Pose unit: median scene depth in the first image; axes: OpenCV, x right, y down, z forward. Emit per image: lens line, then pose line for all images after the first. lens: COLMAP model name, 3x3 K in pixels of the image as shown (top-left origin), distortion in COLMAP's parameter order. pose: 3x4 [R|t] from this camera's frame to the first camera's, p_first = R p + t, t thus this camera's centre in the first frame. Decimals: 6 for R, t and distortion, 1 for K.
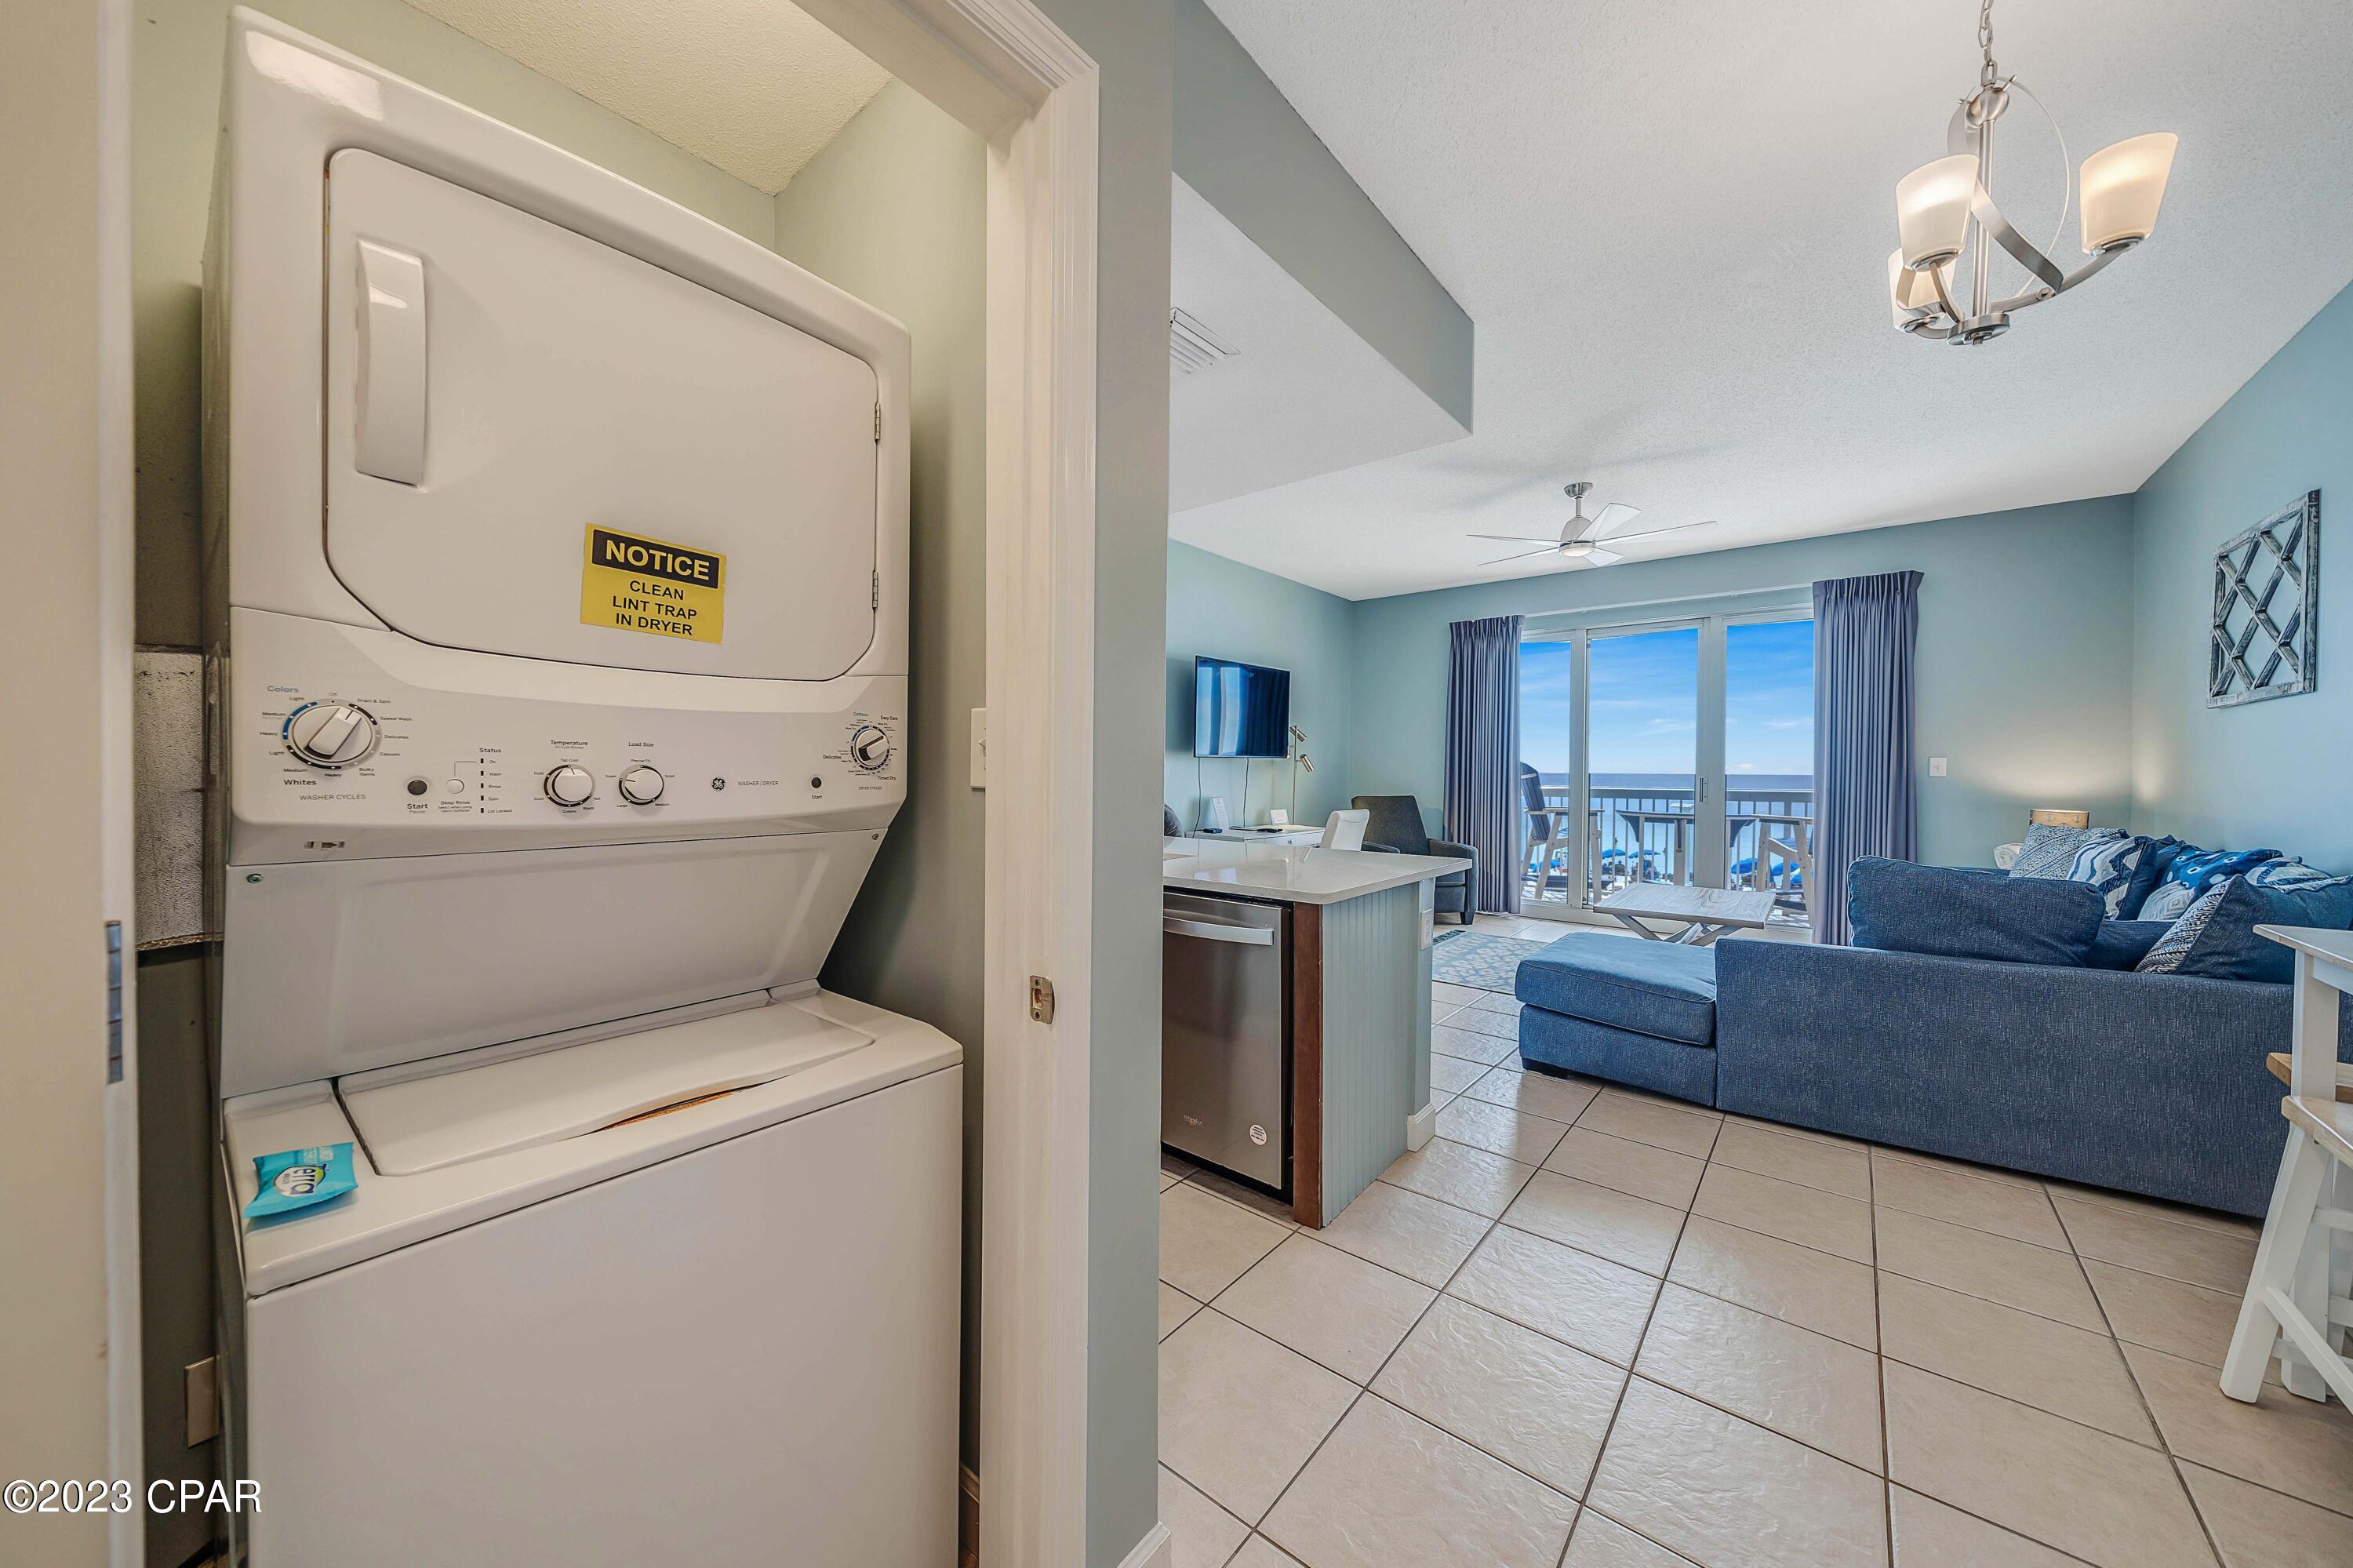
lens RADIAL K [[821.1, 0, 1160.1], [0, 821.1, 782.6], [0, 0, 1]] dist [-0.002799, -0.000642]
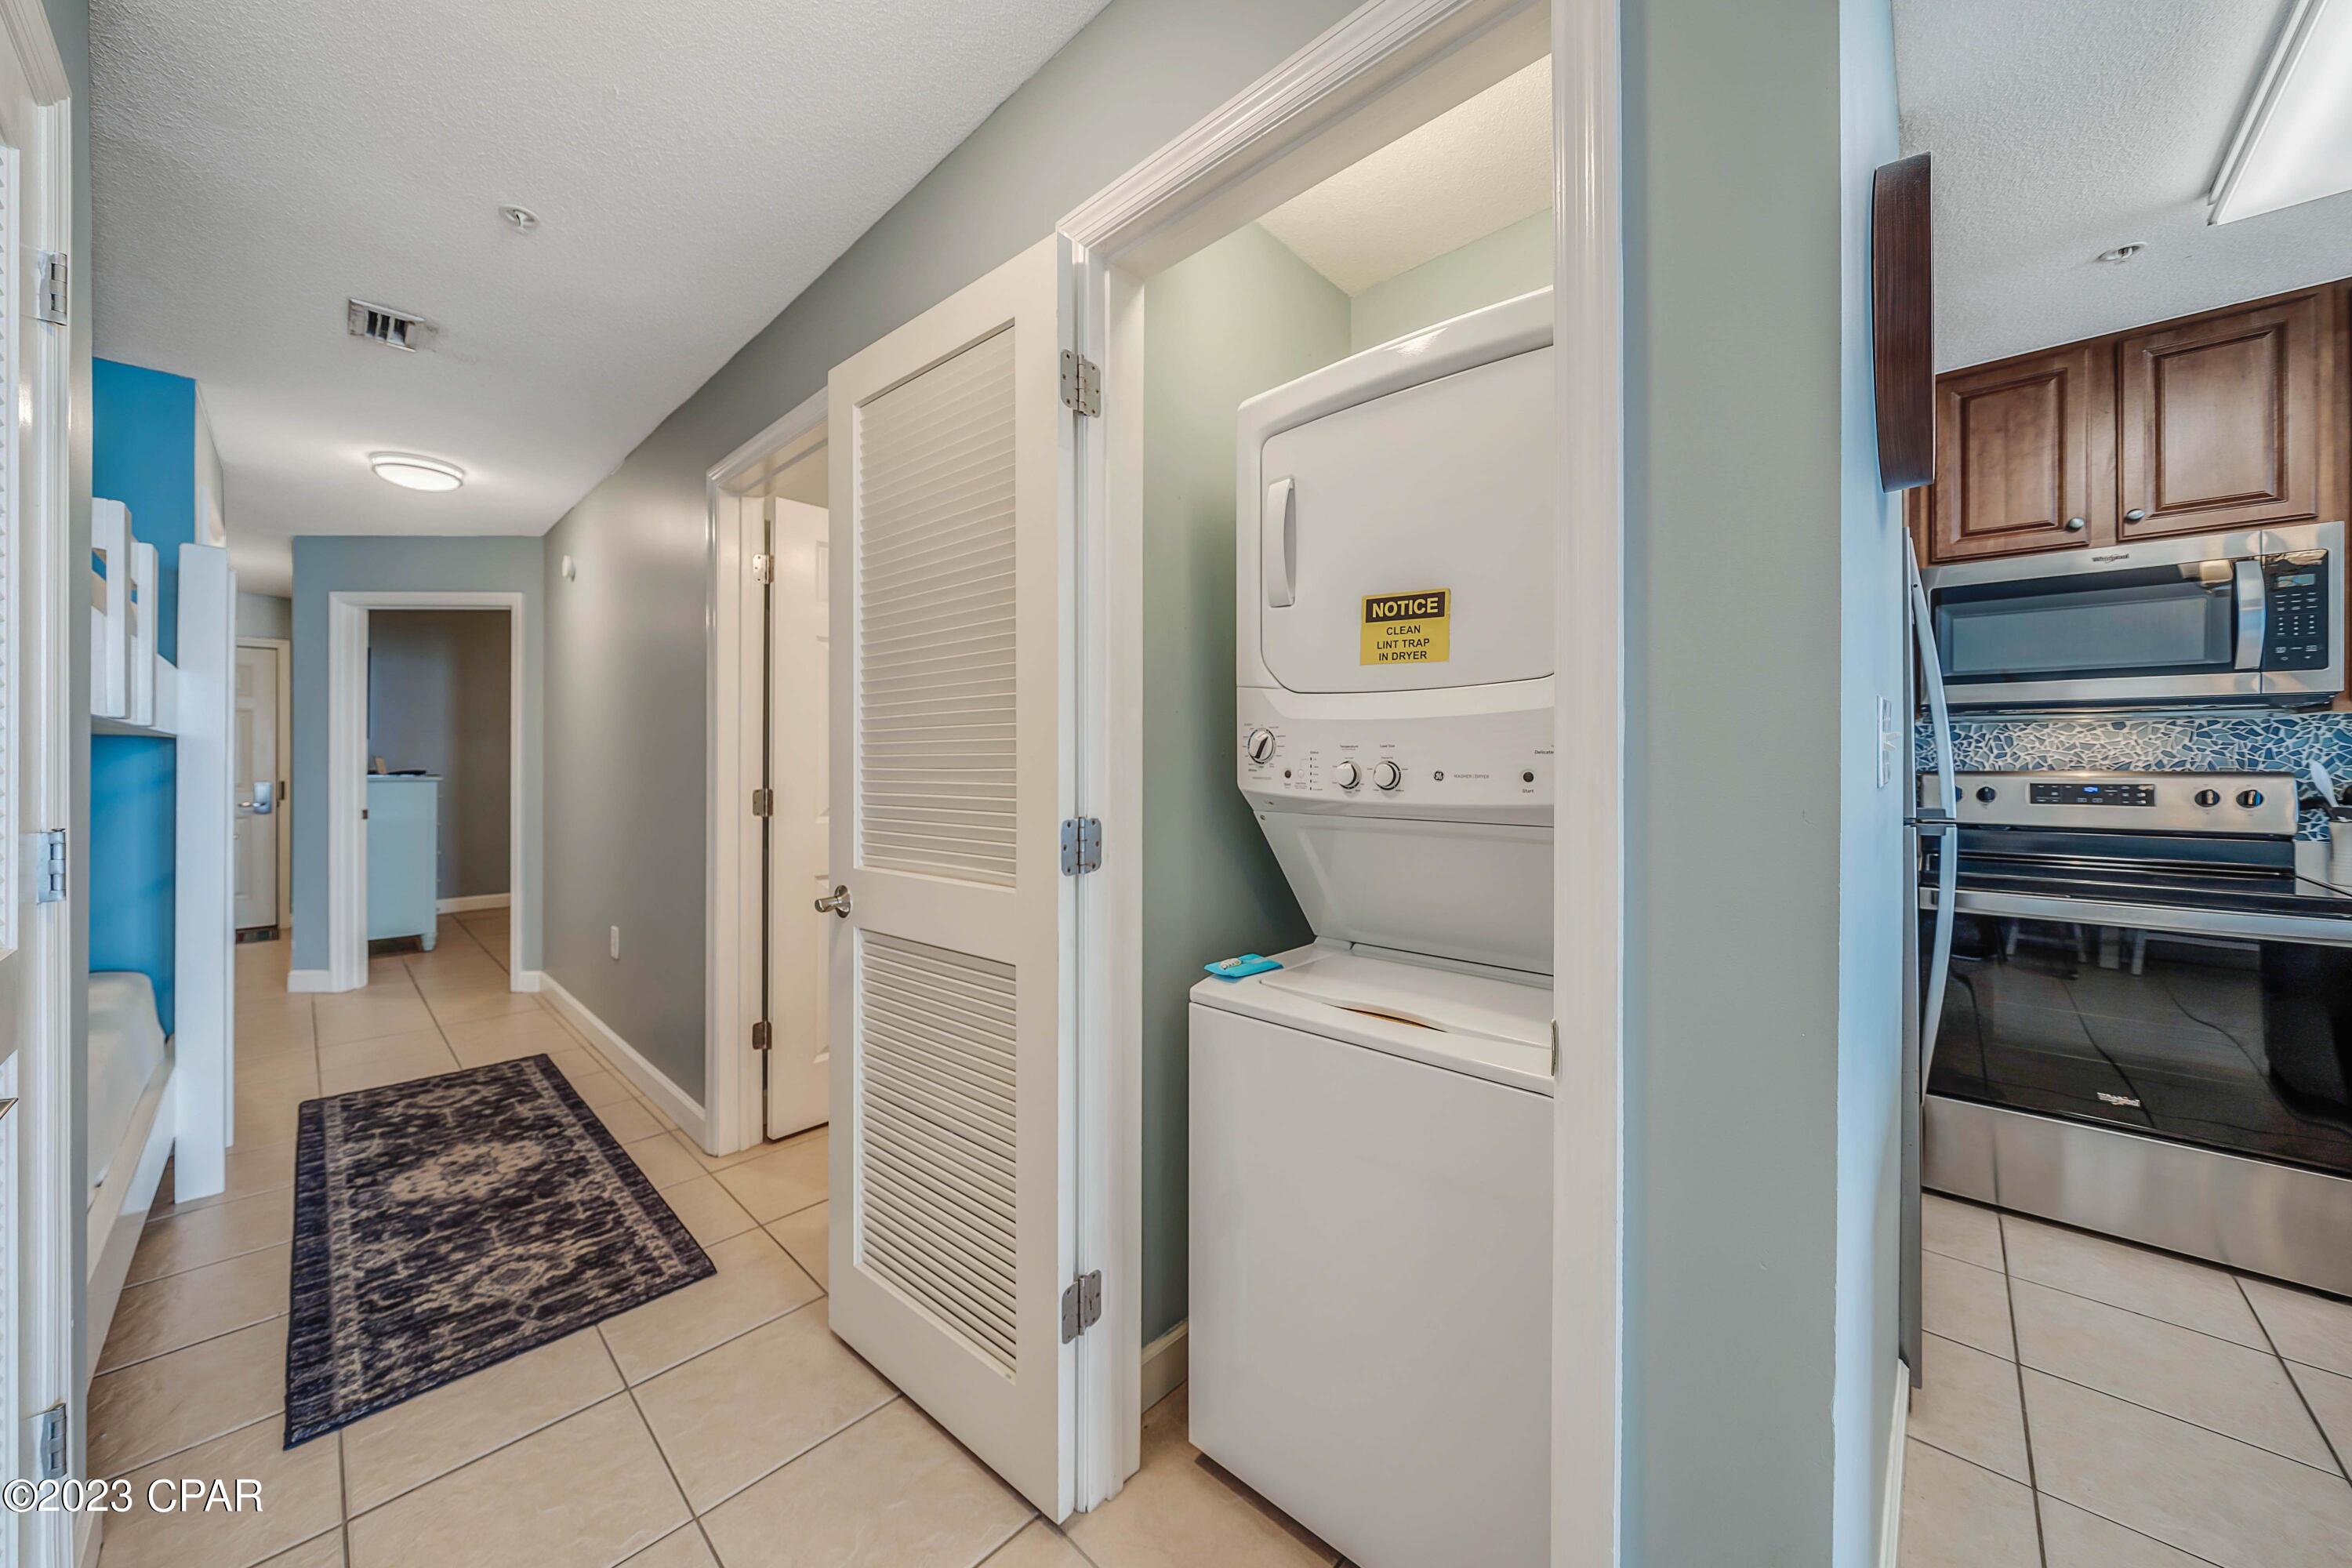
lens RADIAL K [[820.7, 0, 1164.6], [0, 820.7, 752.1], [0, 0, 1]] dist [-0.002799, -0.000642]
pose [[-0.060567, -0.011755, -0.998095, 0.256775], [-0.016984, 0.999798, -0.010744, -0.005066], [0.998020, 0.016301, -0.060754, 0.240387]]
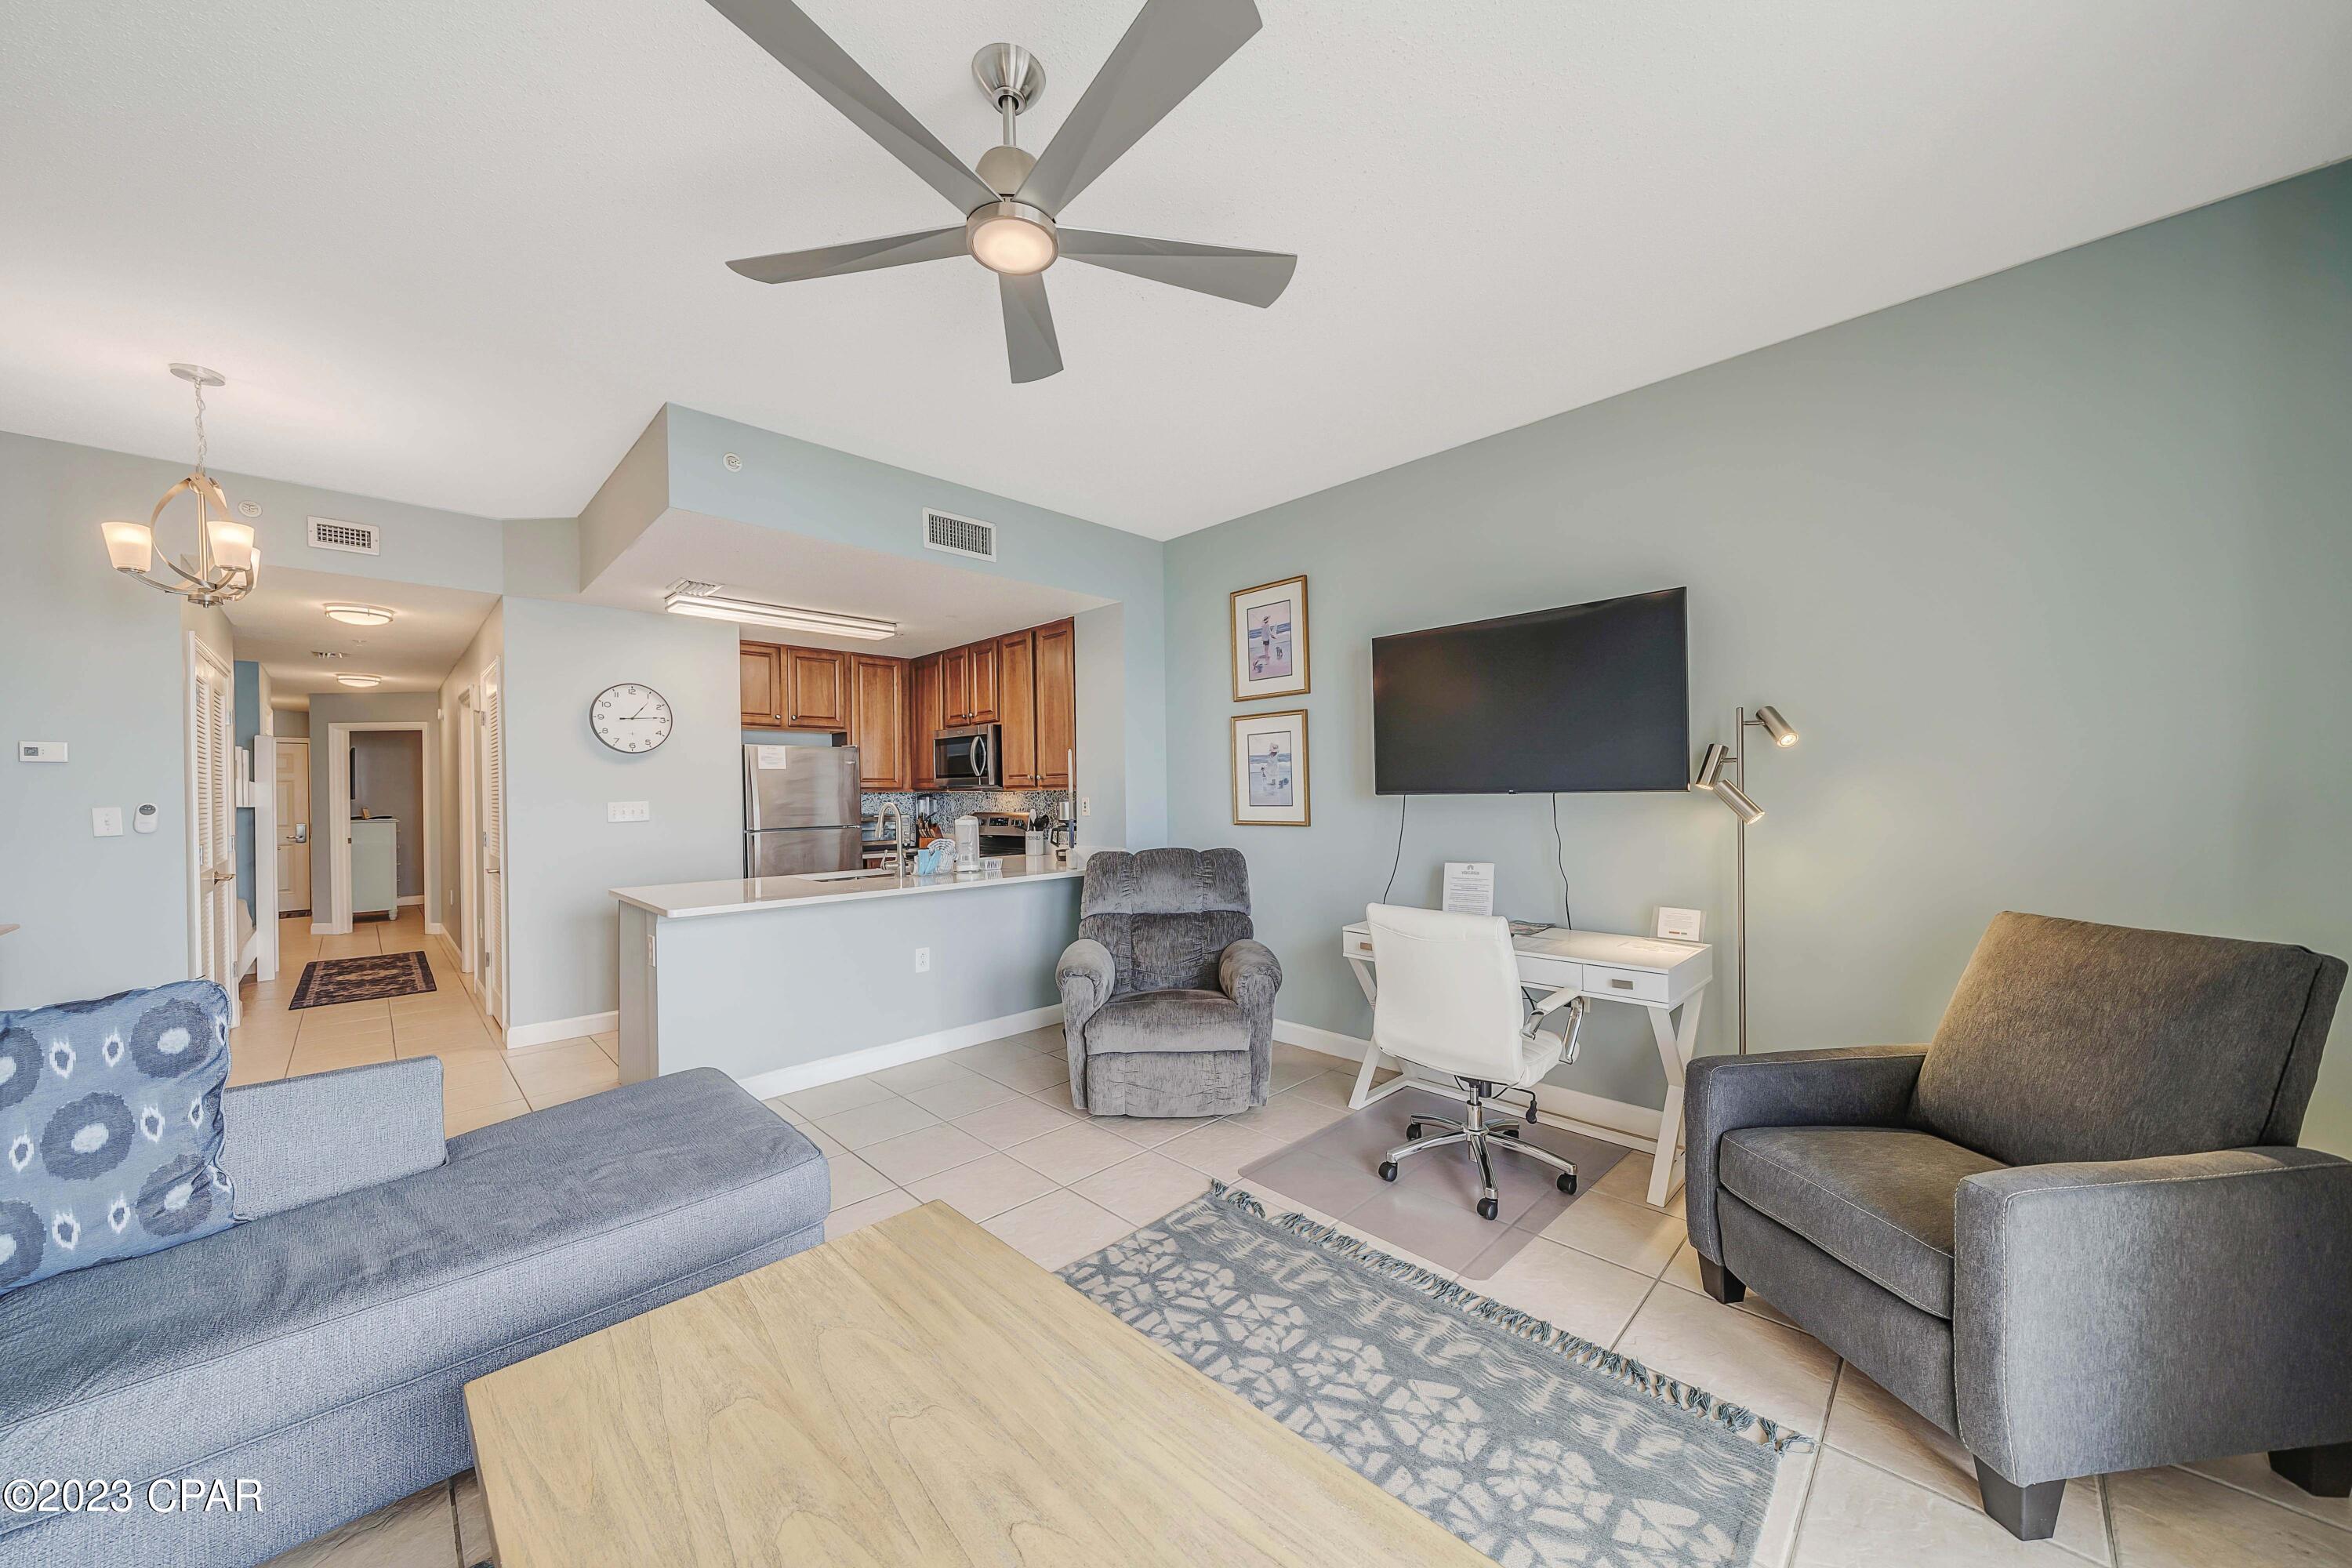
lens RADIAL K [[820.7, 0, 1162.4], [0, 820.7, 794.3], [0, 0, 1]] dist [-0.002799, -0.000642]
pose [[-0.095015, -0.002682, -0.995472, 1.467913], [-0.006740, 0.999975, -0.002051, -0.058793], [0.995453, 0.006515, -0.095030, 1.857101]]
